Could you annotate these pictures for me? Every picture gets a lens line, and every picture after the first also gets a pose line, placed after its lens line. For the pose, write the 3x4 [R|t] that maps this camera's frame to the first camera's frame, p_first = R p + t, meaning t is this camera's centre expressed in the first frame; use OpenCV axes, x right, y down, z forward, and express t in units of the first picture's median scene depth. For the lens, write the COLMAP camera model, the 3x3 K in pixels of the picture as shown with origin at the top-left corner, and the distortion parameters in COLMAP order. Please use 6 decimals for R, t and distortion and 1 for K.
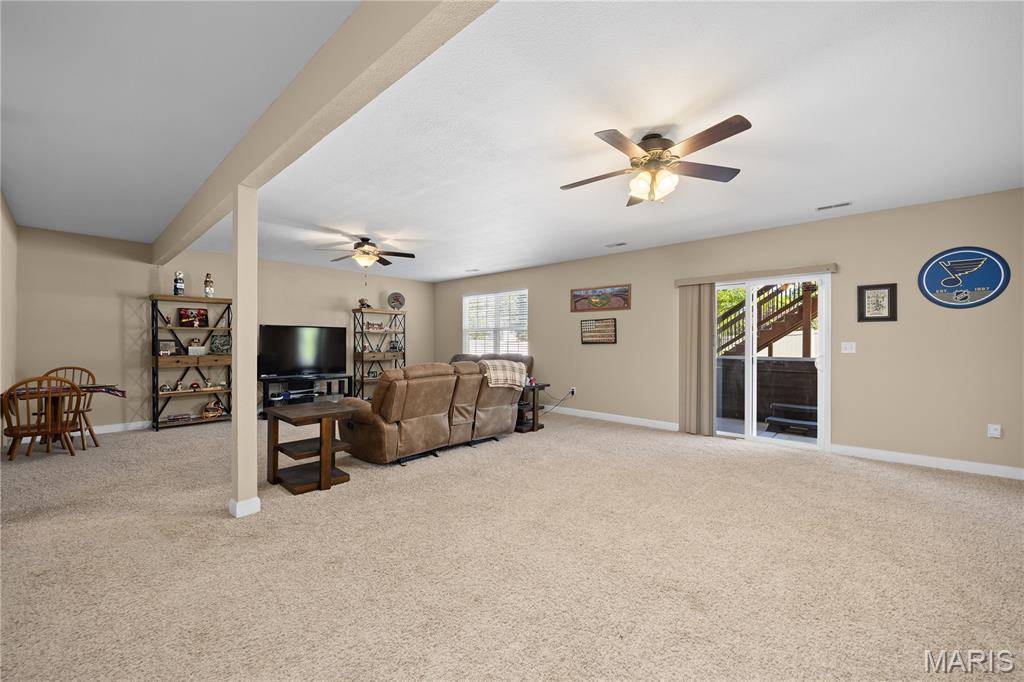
lens RADIAL K [[404.8, 0, 510.8], [0, 404.8, 343.5], [0, 0, 1]] dist [-0.000718, -0.000147]
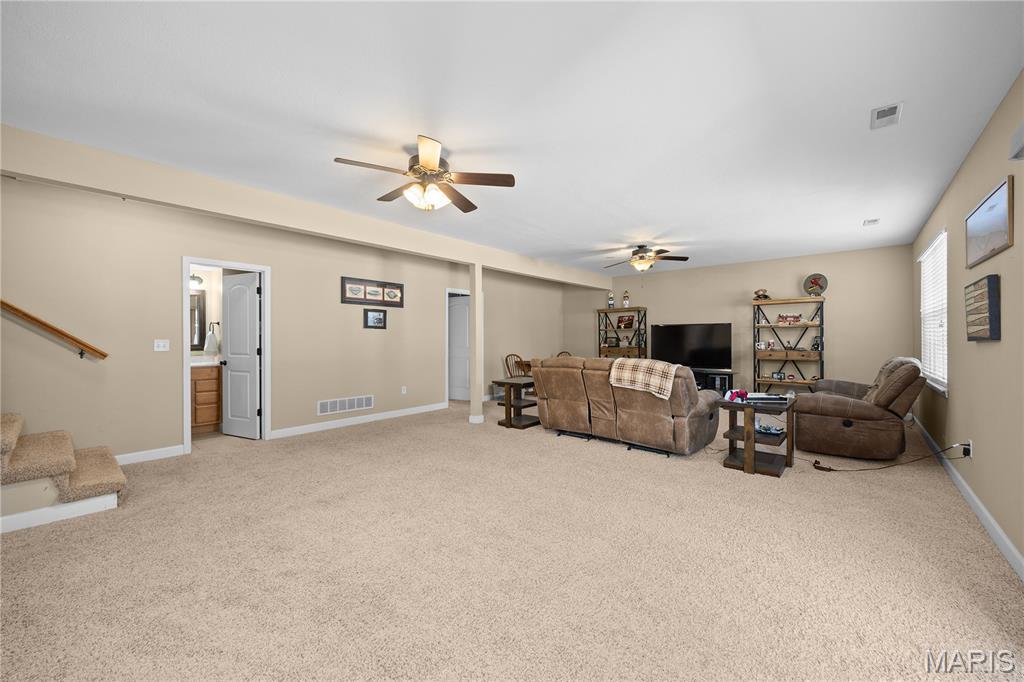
lens RADIAL K [[404.8, 0, 510.8], [0, 404.8, 343.5], [0, 0, 1]] dist [-0.000718, -0.000147]
pose [[0.000506, 0.009074, -0.999959, 0.705518], [-0.000041, 0.999959, 0.009074, 0.000604], [1.000000, 0.000036, 0.000506, 0.604522]]
